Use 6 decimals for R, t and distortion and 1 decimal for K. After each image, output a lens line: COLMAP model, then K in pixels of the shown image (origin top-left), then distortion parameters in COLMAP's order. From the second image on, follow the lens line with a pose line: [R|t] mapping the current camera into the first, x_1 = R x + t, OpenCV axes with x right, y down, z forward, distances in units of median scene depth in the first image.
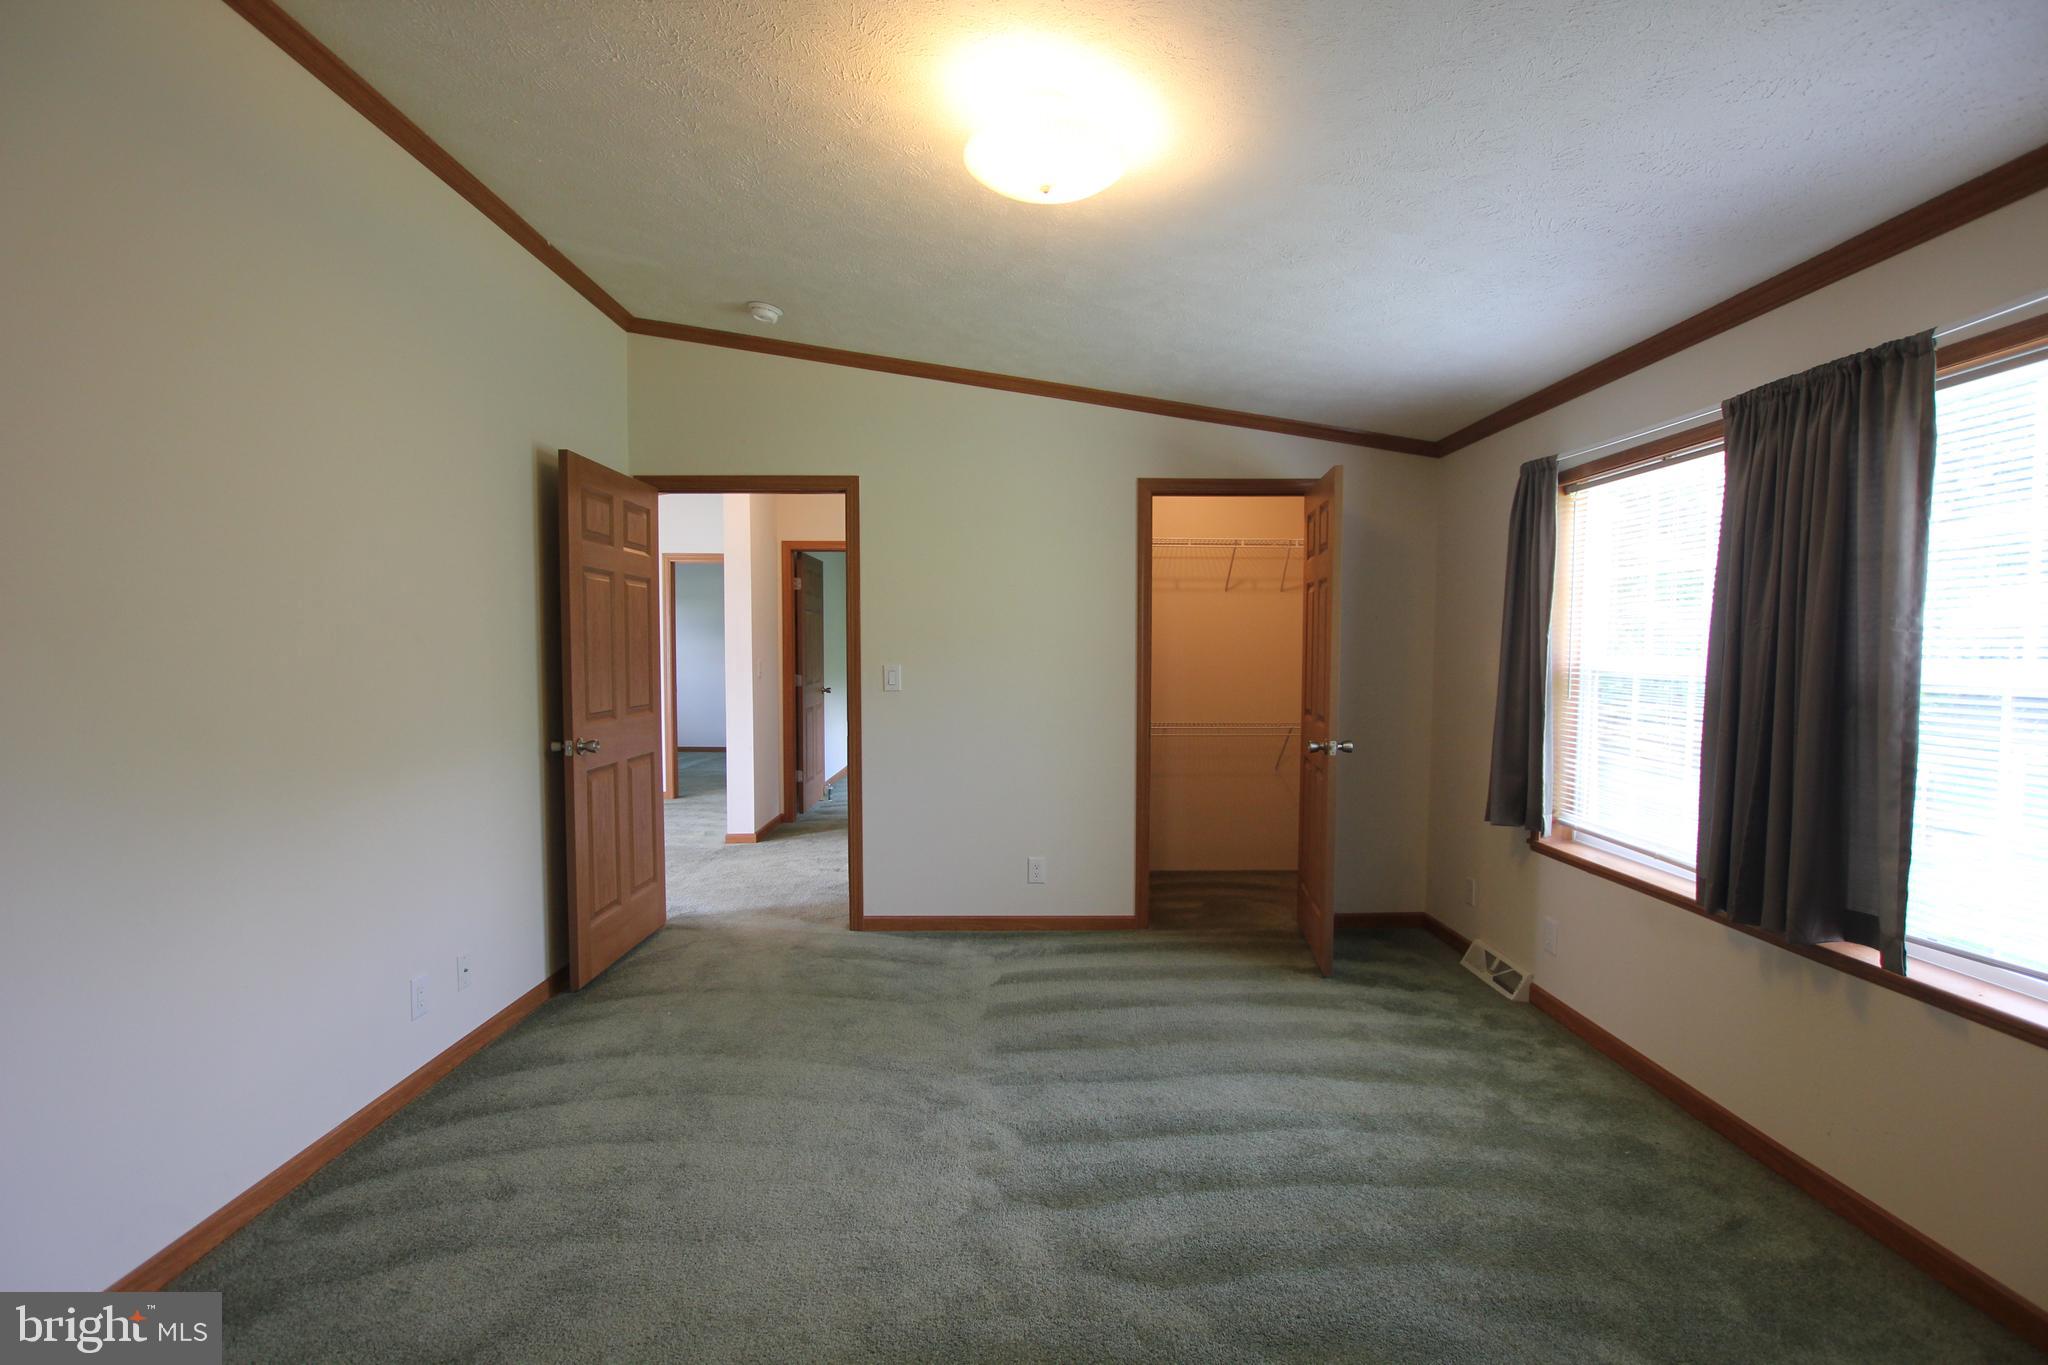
lens RADIAL K [[955.1, 0, 1036.6], [0, 955.1, 698.5], [0, 0, 1]] dist [-0.027439, 0.000910]
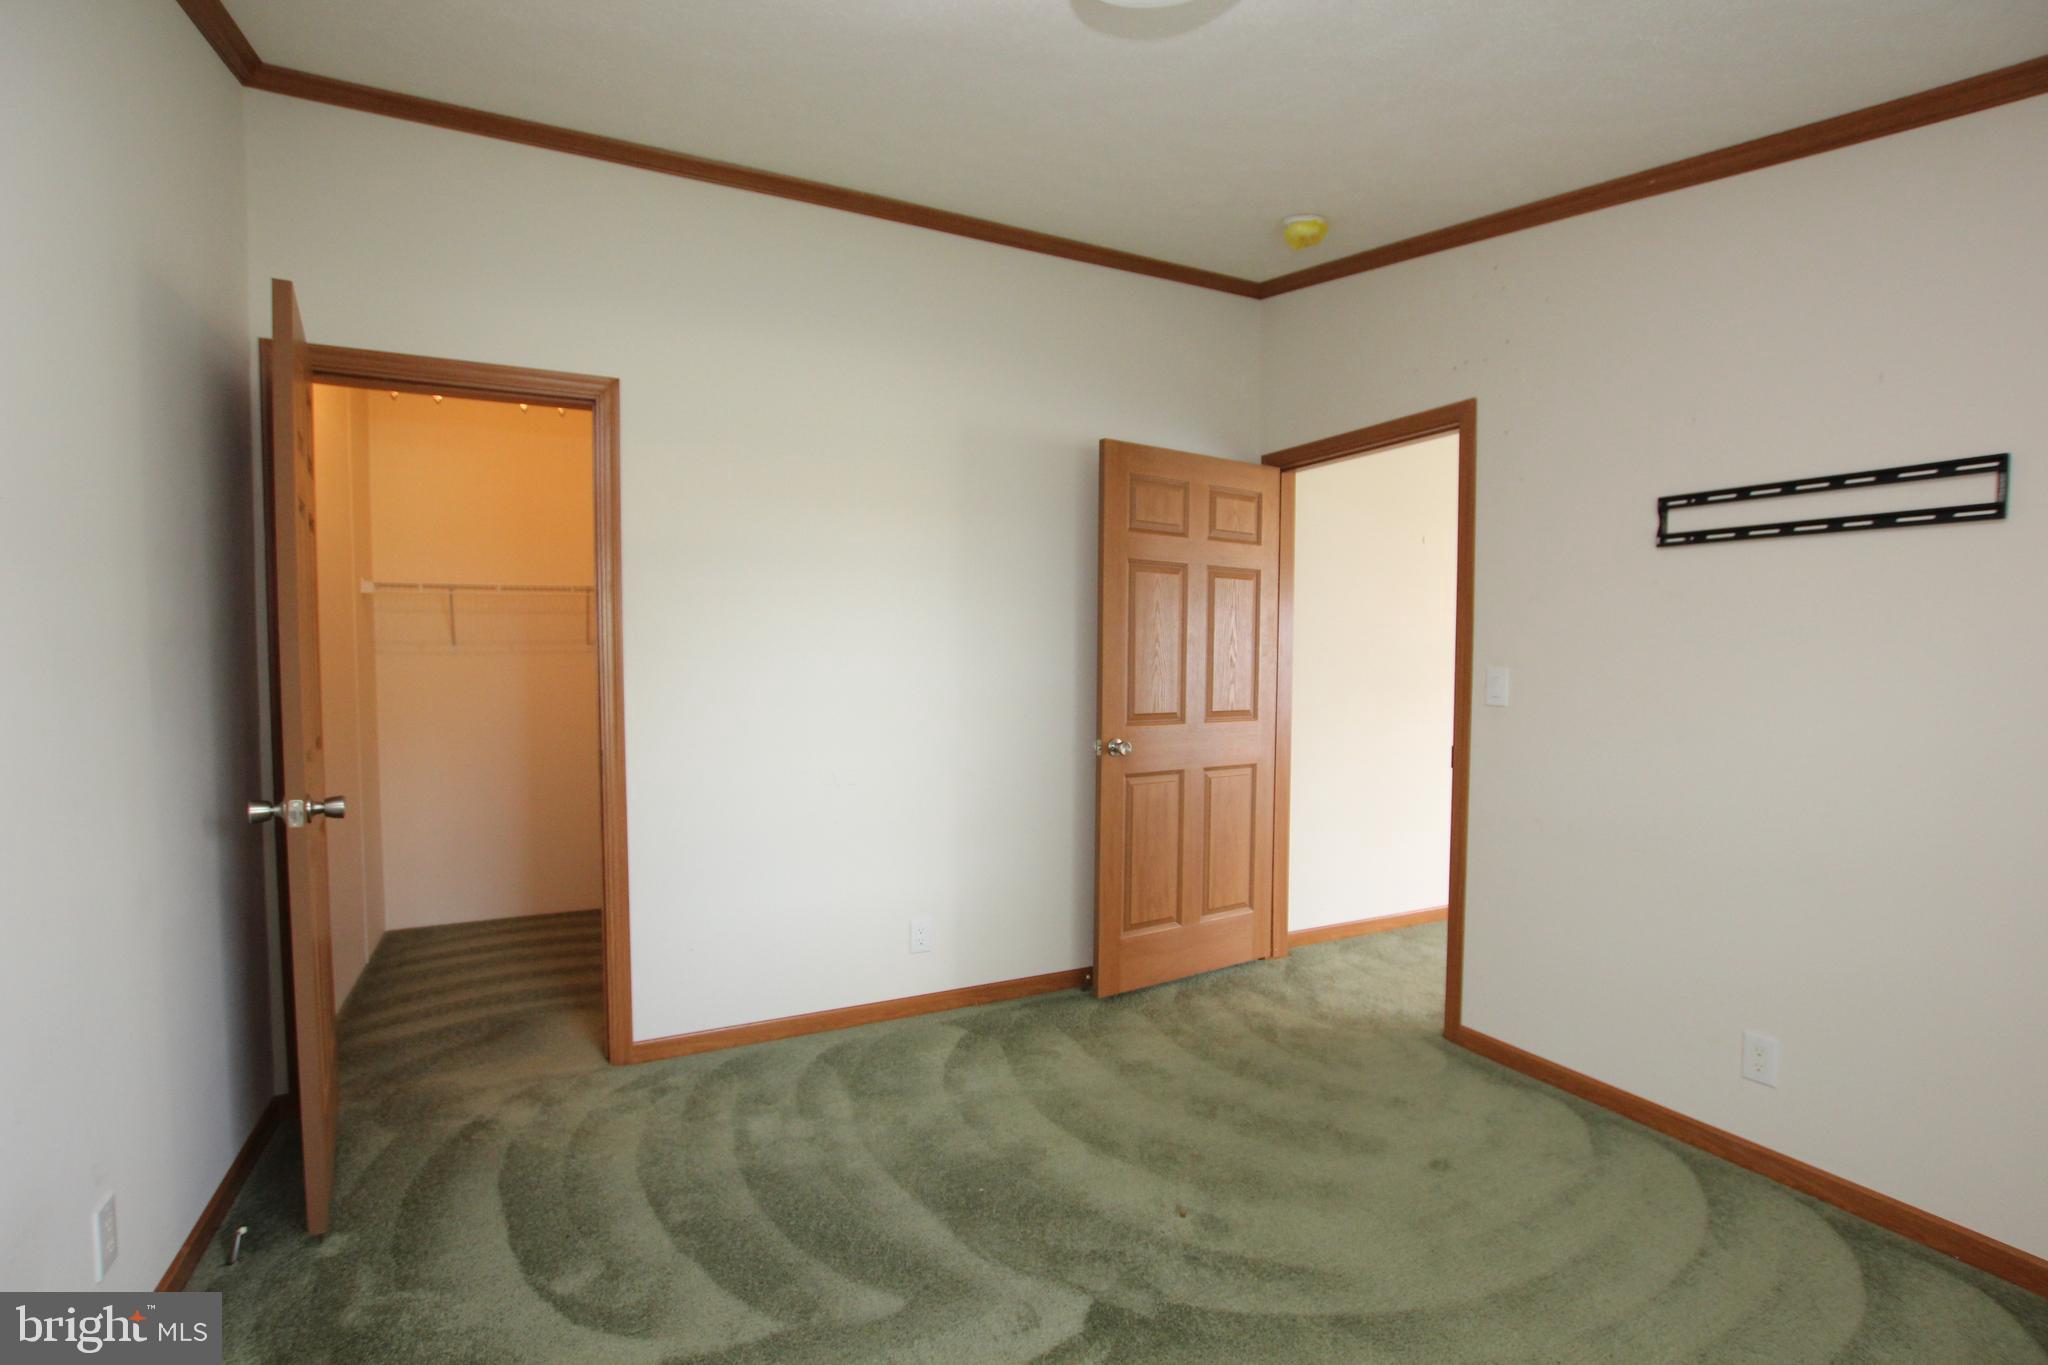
lens RADIAL K [[955.1, 0, 1036.6], [0, 955.1, 698.5], [0, 0, 1]] dist [-0.027439, 0.000910]
pose [[0.442858, 0.034586, -0.895924, 0.360883], [-0.047035, 0.998776, 0.015307, -0.010230], [0.895357, 0.035361, 0.443943, 0.491886]]
